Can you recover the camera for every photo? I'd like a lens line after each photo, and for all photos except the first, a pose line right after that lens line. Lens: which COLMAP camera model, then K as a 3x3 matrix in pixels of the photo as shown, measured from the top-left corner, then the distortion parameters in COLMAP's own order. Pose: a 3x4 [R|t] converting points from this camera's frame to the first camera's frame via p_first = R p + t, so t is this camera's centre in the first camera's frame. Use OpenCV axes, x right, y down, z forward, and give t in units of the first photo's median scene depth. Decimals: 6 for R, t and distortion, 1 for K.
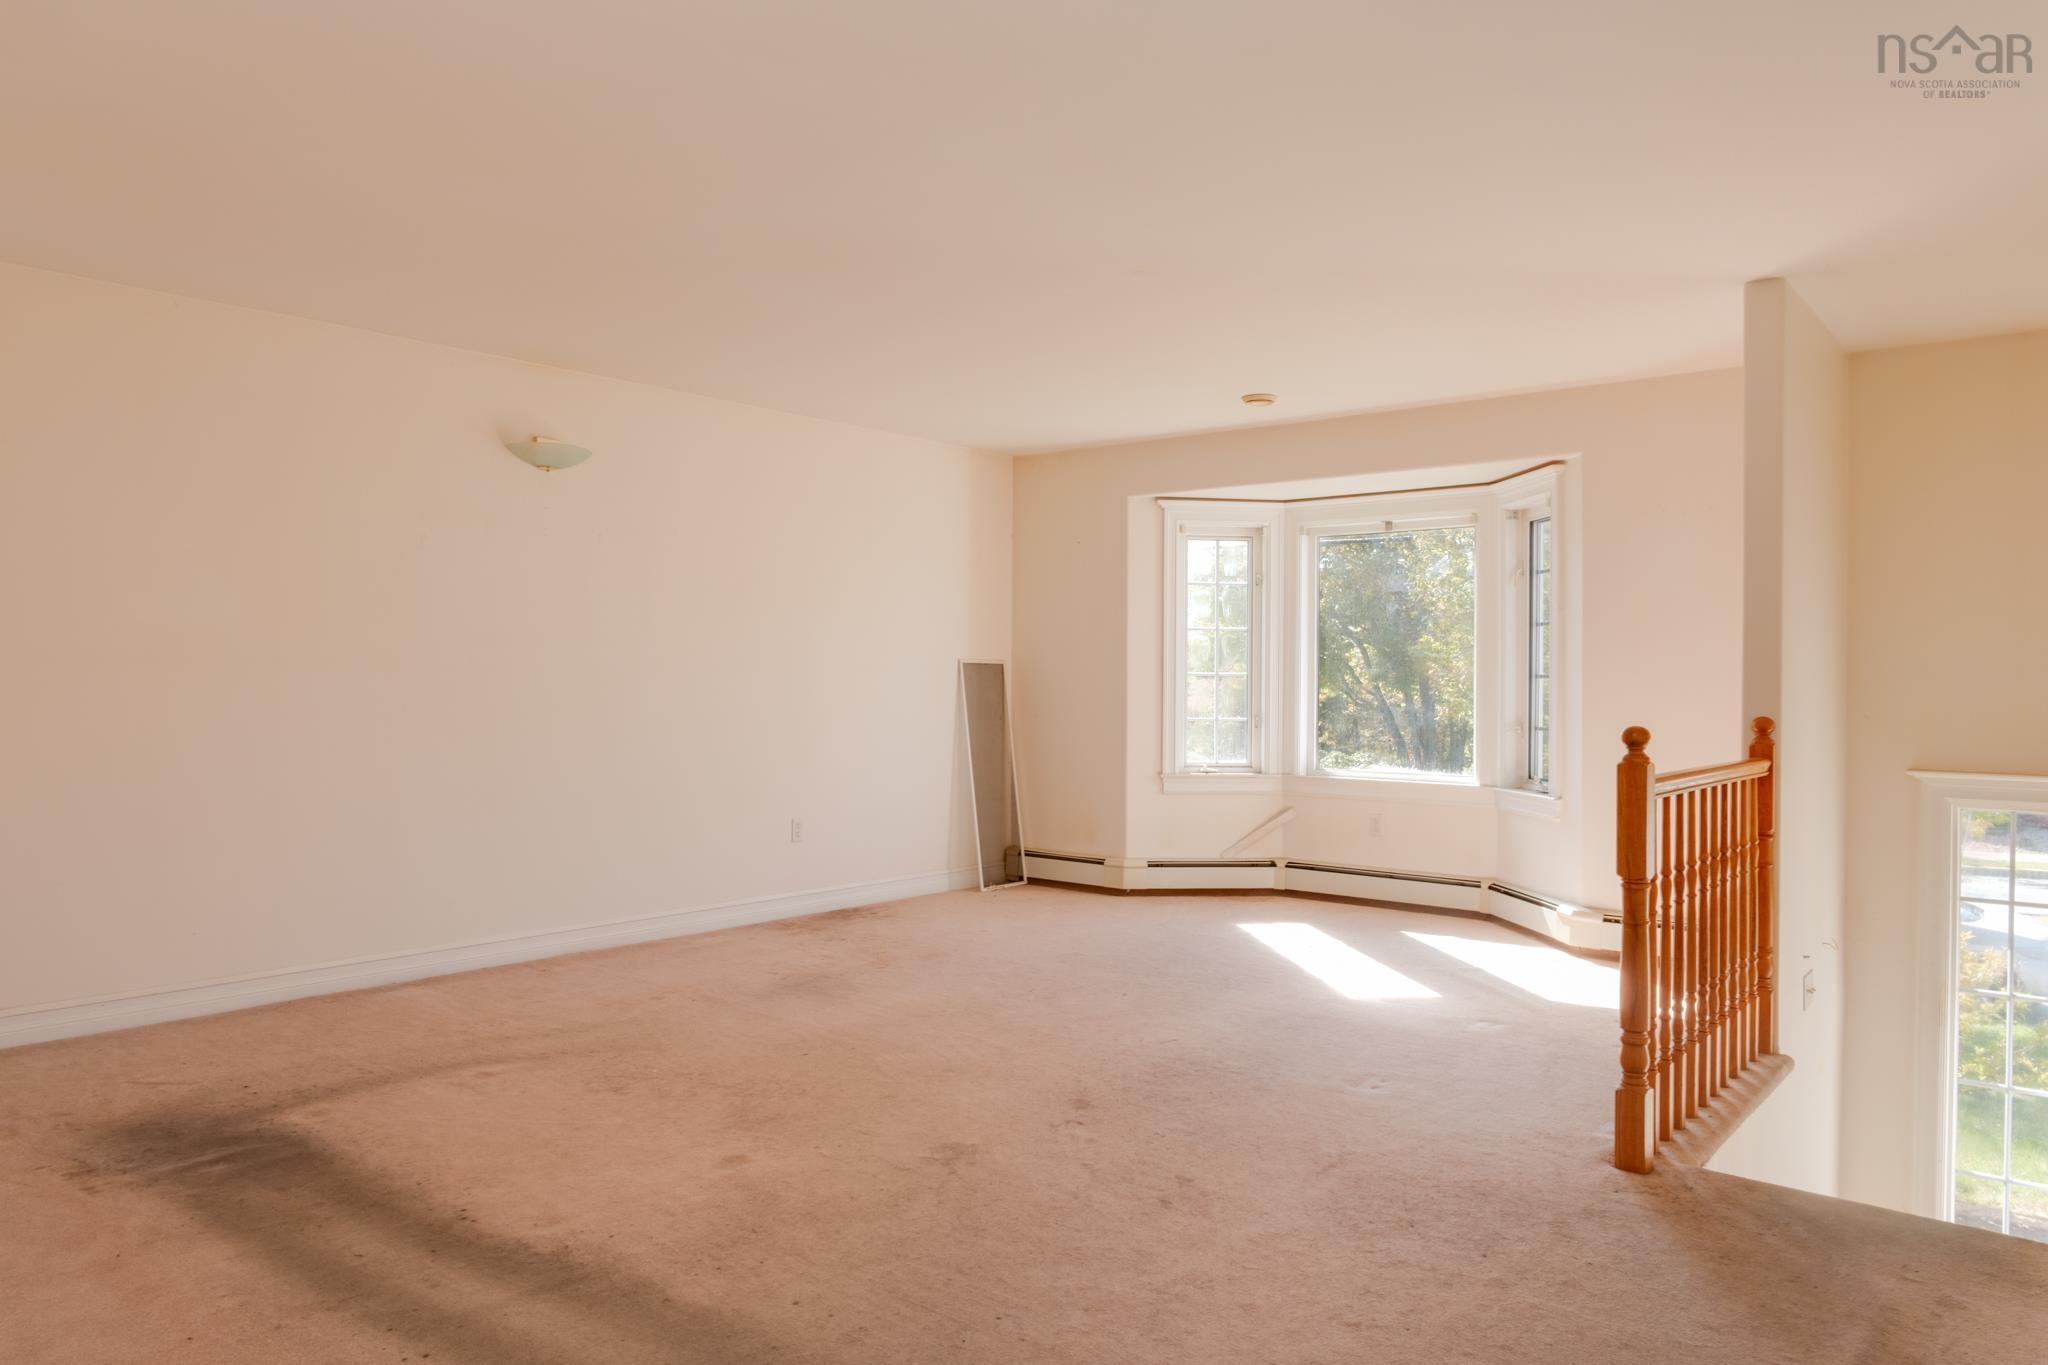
lens RADIAL K [[1390.2, 0, 1024.0], [0, 1390.2, 682.5], [0, 0, 1]] dist [-0.047826, 0.055629]
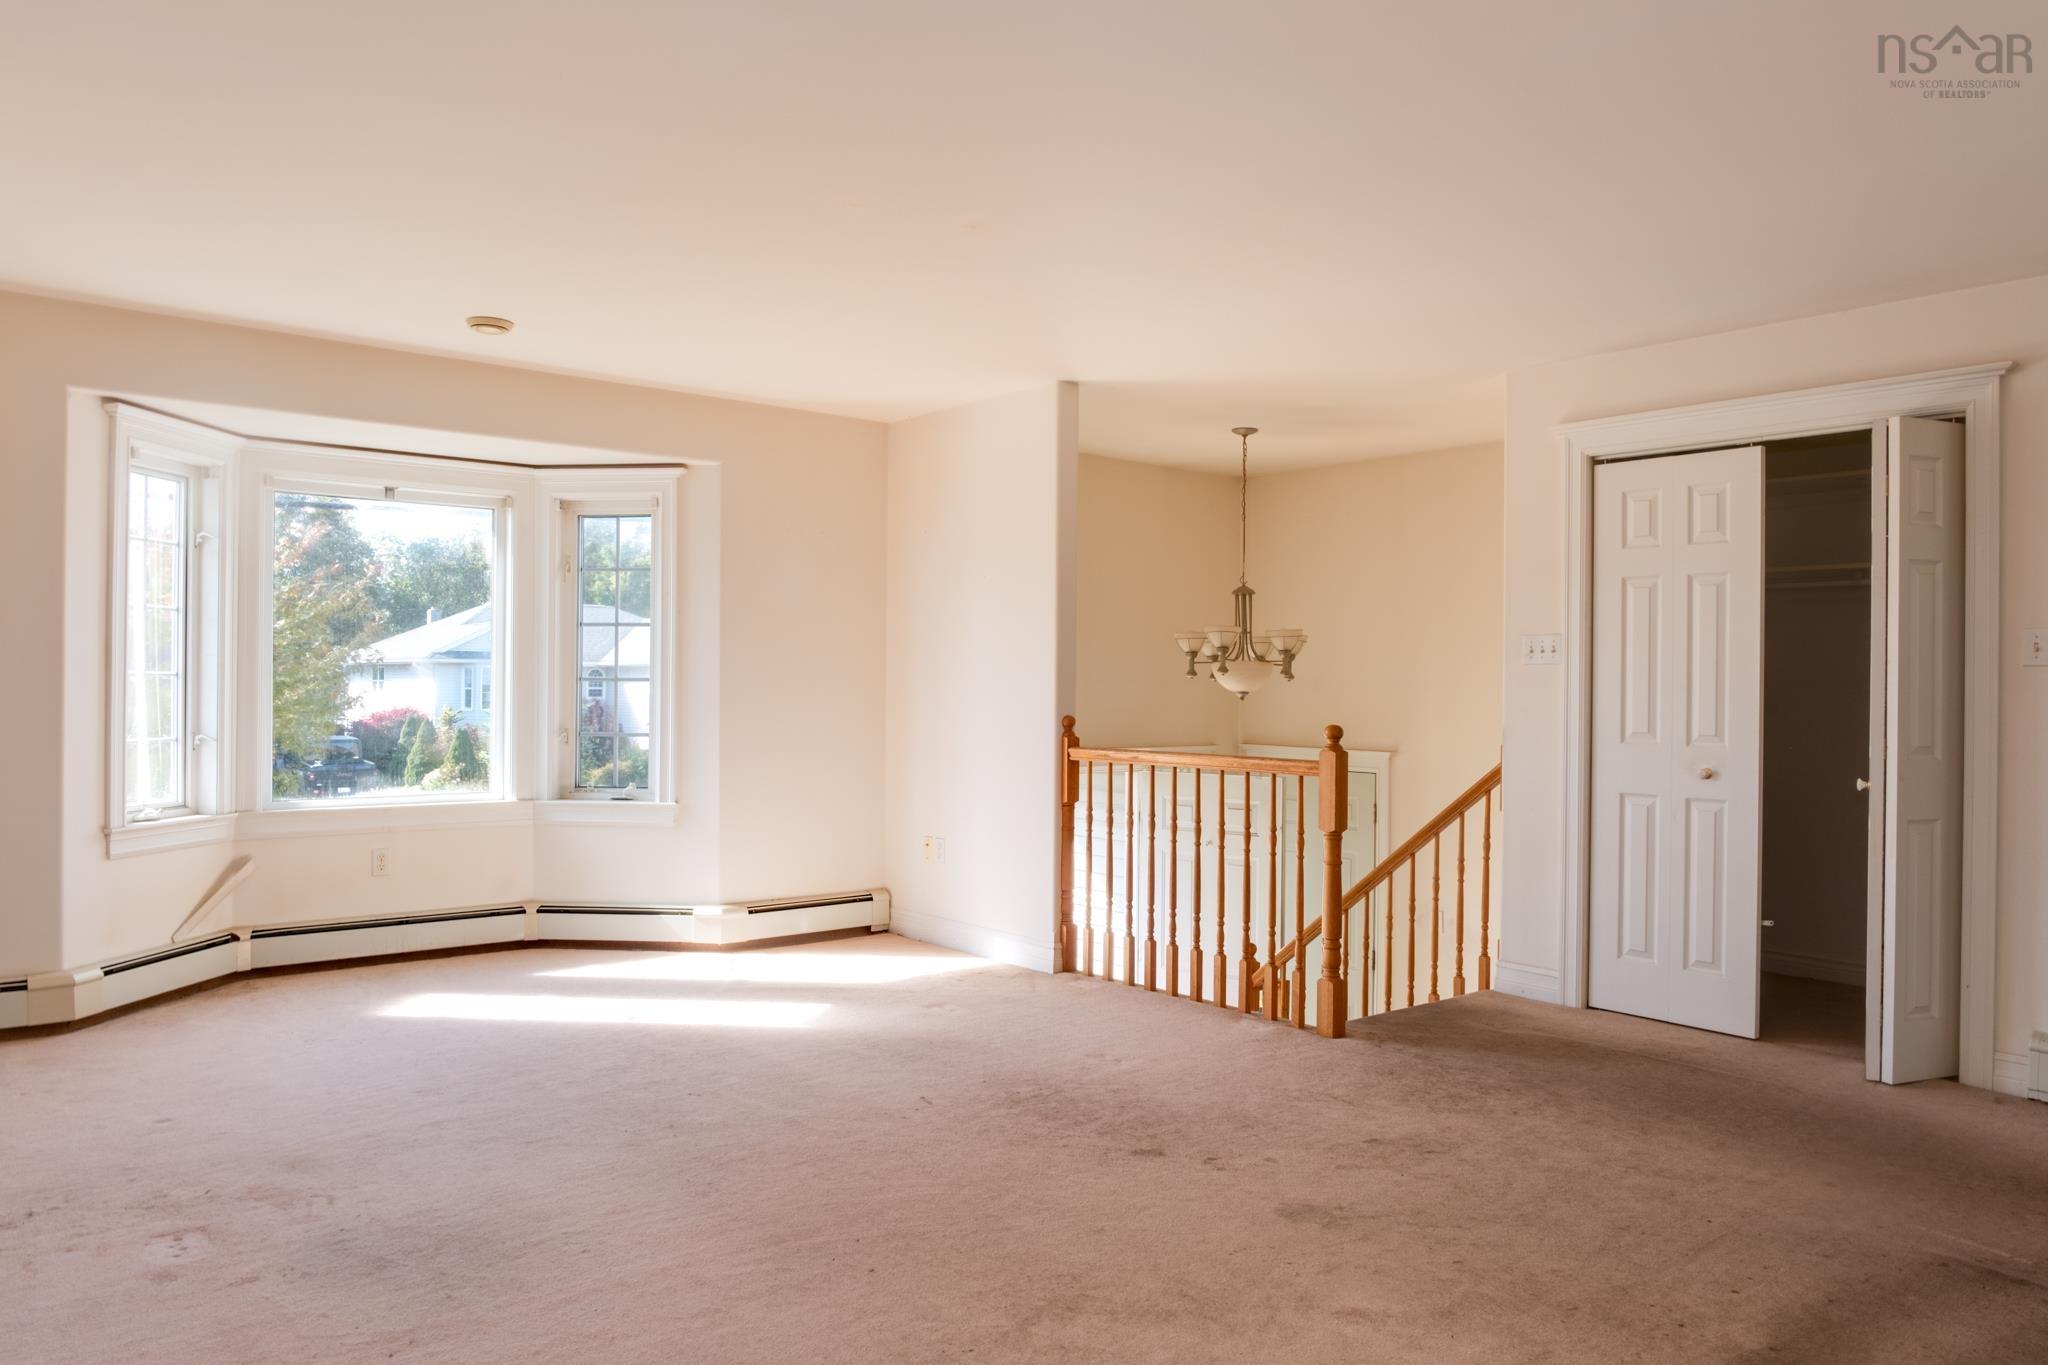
lens RADIAL K [[1390.2, 0, 1024.0], [0, 1390.2, 682.5], [0, 0, 1]] dist [-0.047826, 0.055629]
pose [[0.191330, -0.002638, 0.981522, -0.449954], [-0.003330, 0.999989, 0.003337, -0.005618], [-0.981520, -0.003907, 0.191319, 0.465358]]
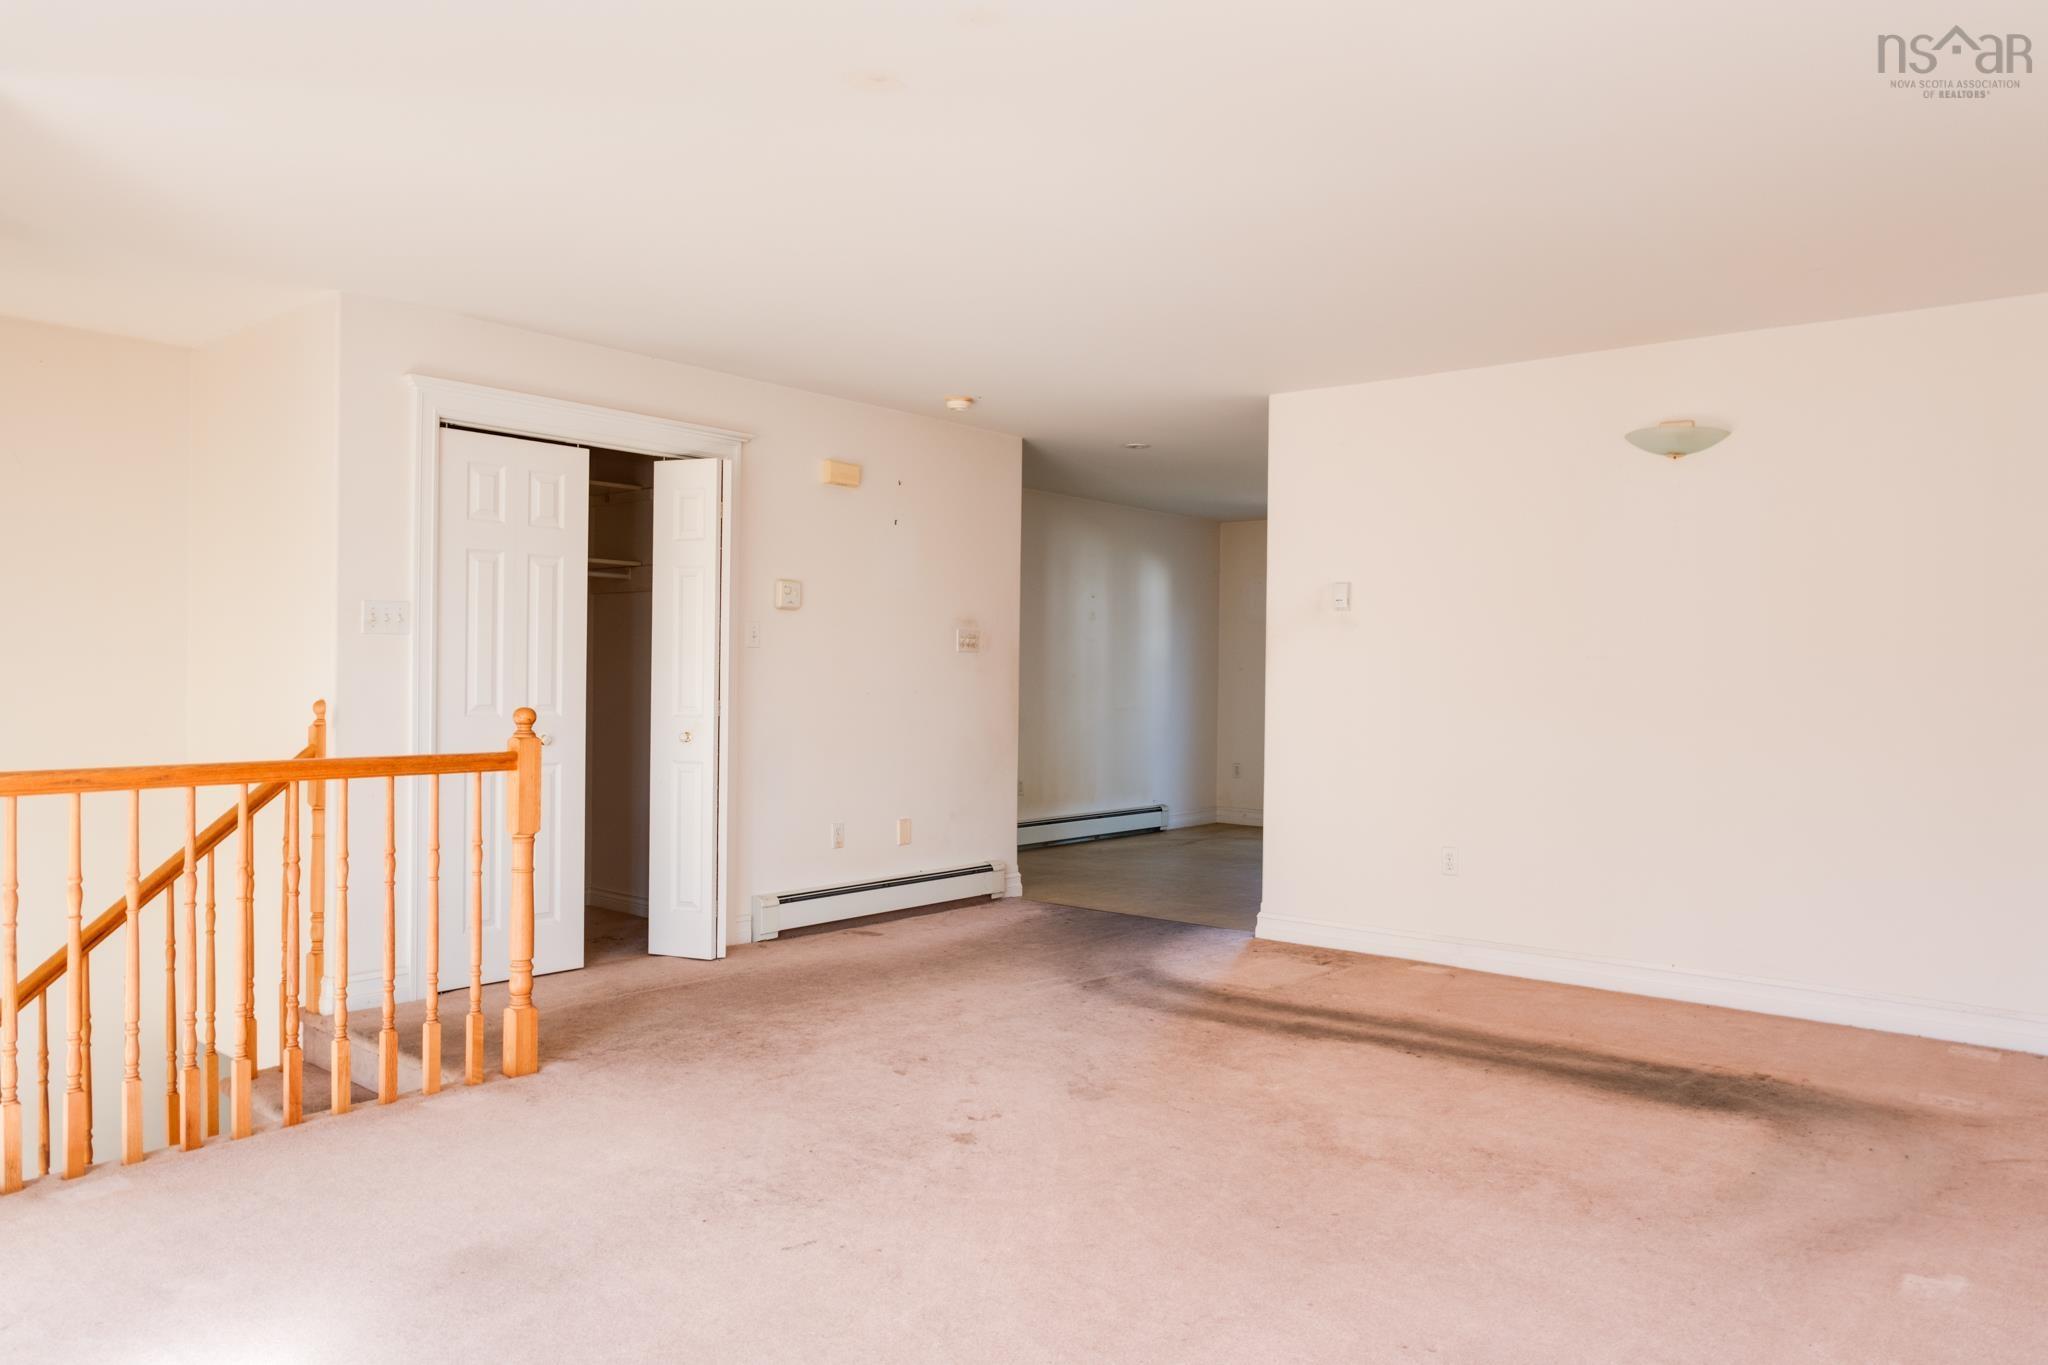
lens RADIAL K [[1390.2, 0, 1024.0], [0, 1390.2, 682.5], [0, 0, 1]] dist [-0.047826, 0.055629]
pose [[-0.999837, -0.017883, 0.002501, 0.002394], [-0.017846, 0.999740, 0.014166, -0.005280], [-0.002753, 0.014120, -0.999897, 0.980554]]
